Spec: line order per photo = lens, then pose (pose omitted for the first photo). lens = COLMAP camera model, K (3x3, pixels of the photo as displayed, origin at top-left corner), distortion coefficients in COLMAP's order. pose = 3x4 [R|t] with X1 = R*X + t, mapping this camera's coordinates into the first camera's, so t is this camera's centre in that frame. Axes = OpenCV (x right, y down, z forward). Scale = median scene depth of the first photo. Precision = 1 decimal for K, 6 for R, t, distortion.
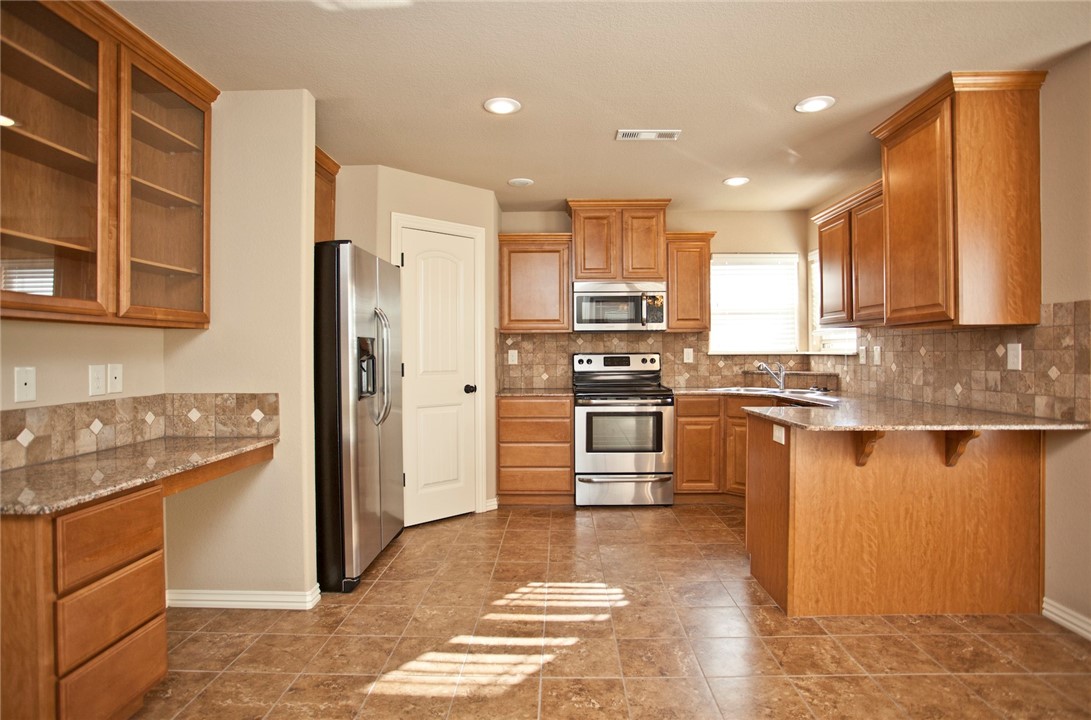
lens RADIAL K [[583.2, 0, 550.6], [0, 583.2, 353.5], [0, 0, 1]] dist [-0.053707, 0.022102]
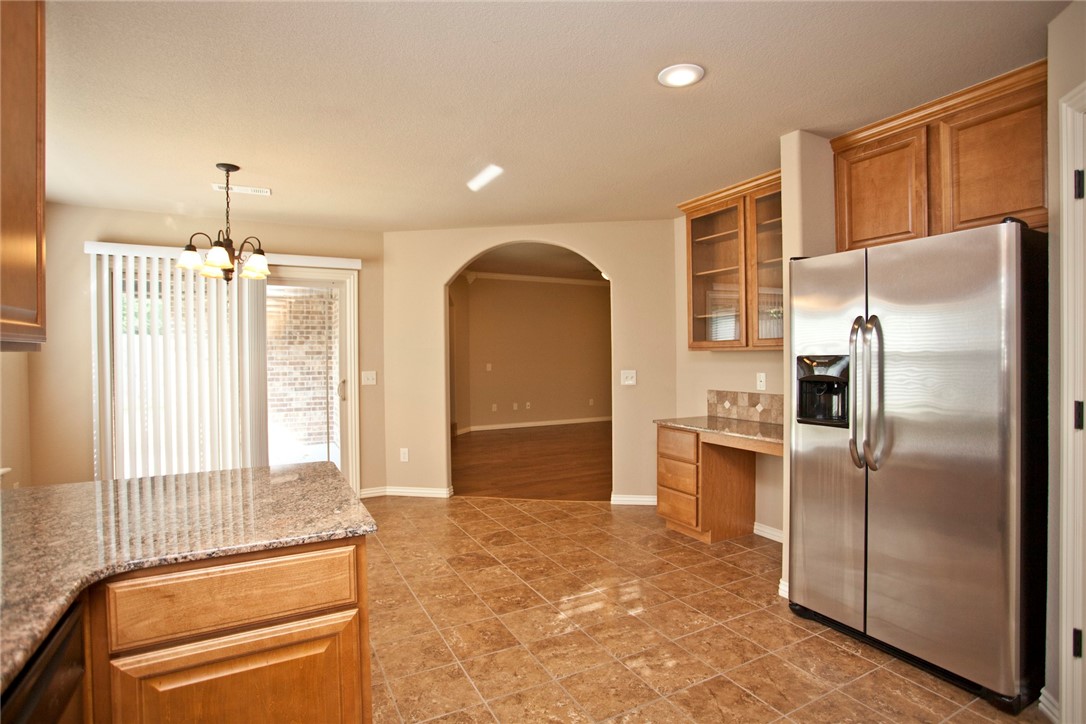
lens RADIAL K [[546.9, 0, 546.1], [0, 546.9, 361.7], [0, 0, 1]] dist [-0.071254, 0.027315]
pose [[-0.875422, 0.021071, -0.482899, 0.451172], [0.015536, 0.999760, 0.015458, -0.038651], [0.483109, 0.006030, -0.875540, 1.563892]]
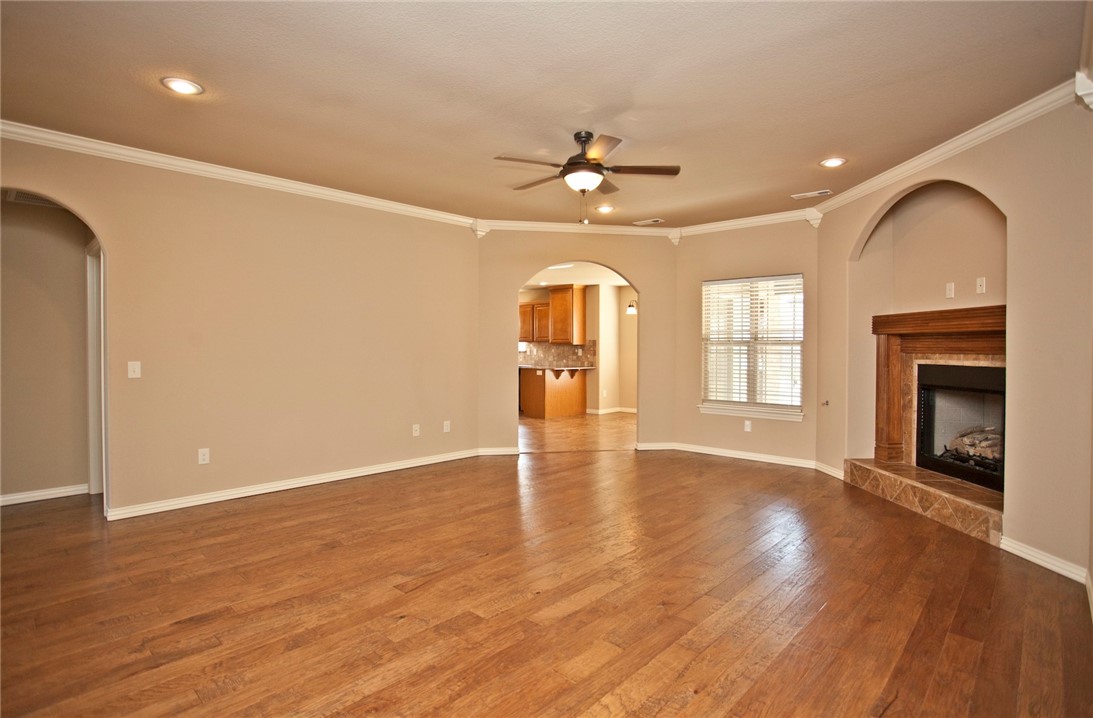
lens RADIAL K [[550.4, 0, 543.4], [0, 550.4, 354.5], [0, 0, 1]] dist [-0.071254, 0.027315]
pose [[0.674309, -0.003847, 0.738440, -2.117723], [-0.005891, 0.999927, 0.010589, -0.017438], [-0.738426, -0.011490, 0.674236, -1.366415]]
